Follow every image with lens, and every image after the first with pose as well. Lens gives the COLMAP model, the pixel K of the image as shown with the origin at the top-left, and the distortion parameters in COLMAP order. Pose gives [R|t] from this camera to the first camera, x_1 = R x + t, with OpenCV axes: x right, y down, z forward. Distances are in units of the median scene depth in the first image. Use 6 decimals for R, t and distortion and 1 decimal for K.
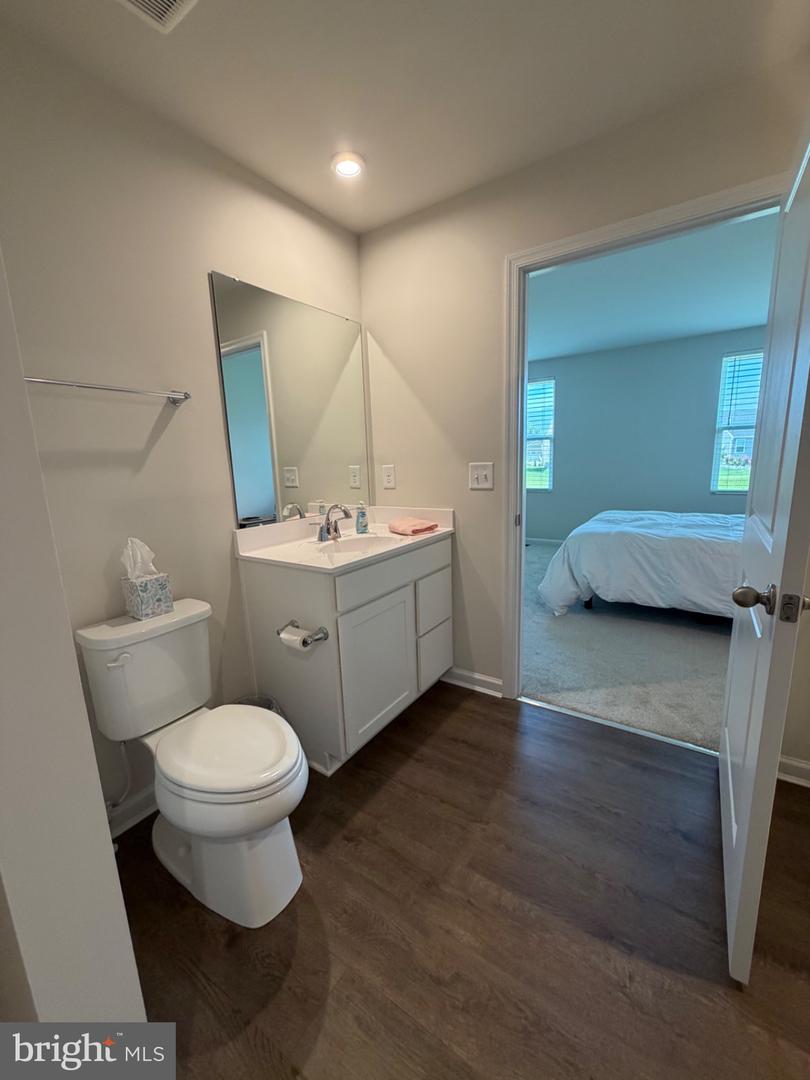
lens RADIAL K [[433.6, 0, 405.0], [0, 433.6, 540.0], [0, 0, 1]] dist [-0.000759, 0.000056]
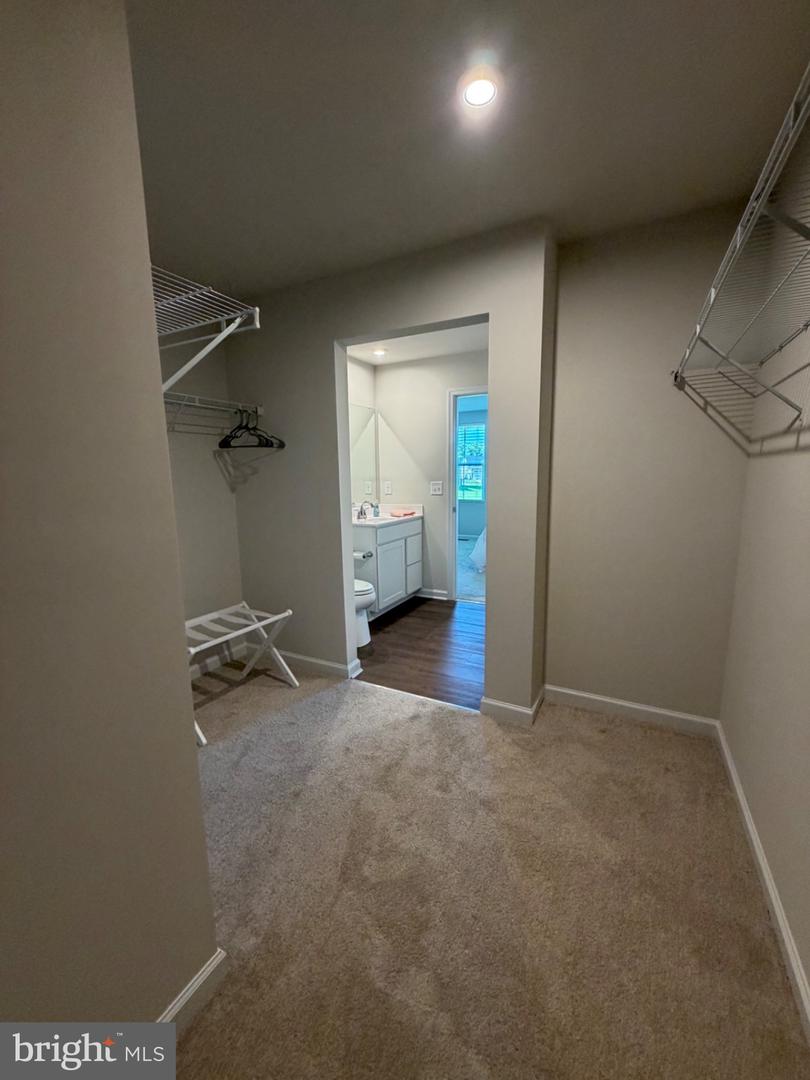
lens RADIAL K [[431.7, 0, 405.0], [0, 431.7, 537.3], [0, 0, 1]] dist [0.001847, 0.000593]
pose [[0.993750, 0.005157, 0.111510, -0.201536], [-0.000822, 0.999243, -0.038887, 0.165217], [-0.111626, 0.038552, 0.993002, -1.013584]]
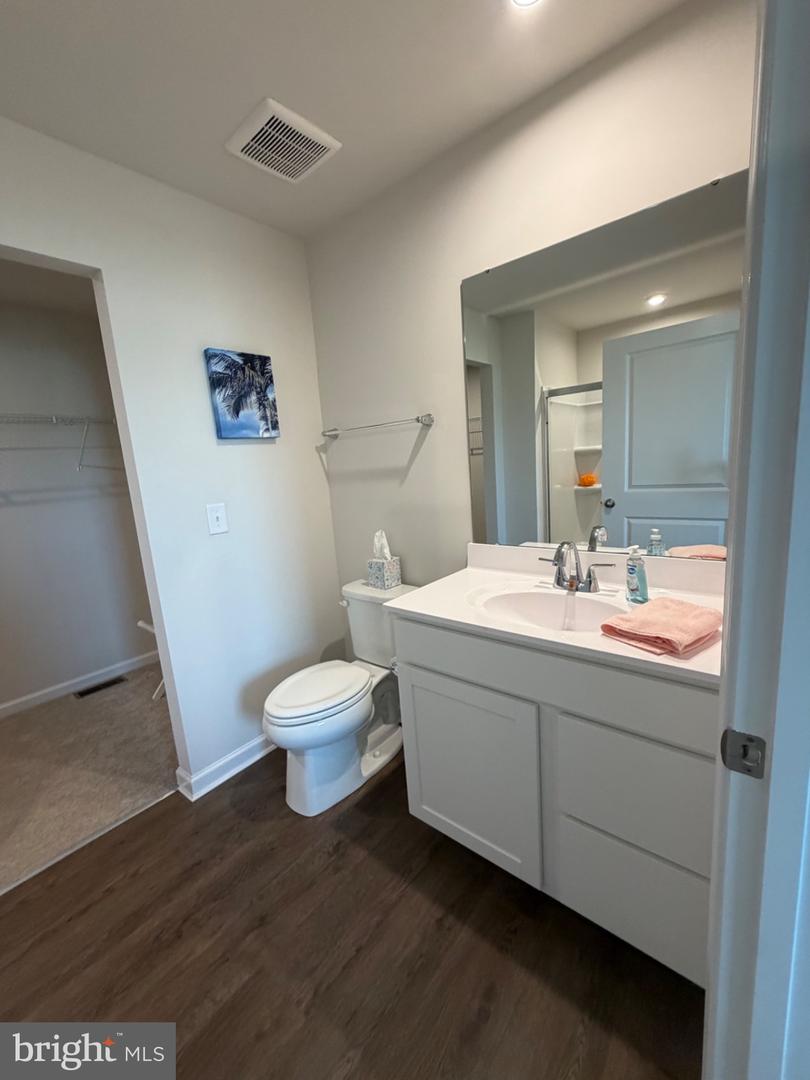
lens RADIAL K [[433.6, 0, 405.0], [0, 433.6, 540.0], [0, 0, 1]] dist [-0.000759, 0.000056]
pose [[-0.107096, 0.212972, -0.971171, 0.496650], [-0.110511, 0.968187, 0.224504, -0.199860], [0.988088, 0.131369, -0.080154, 0.788802]]
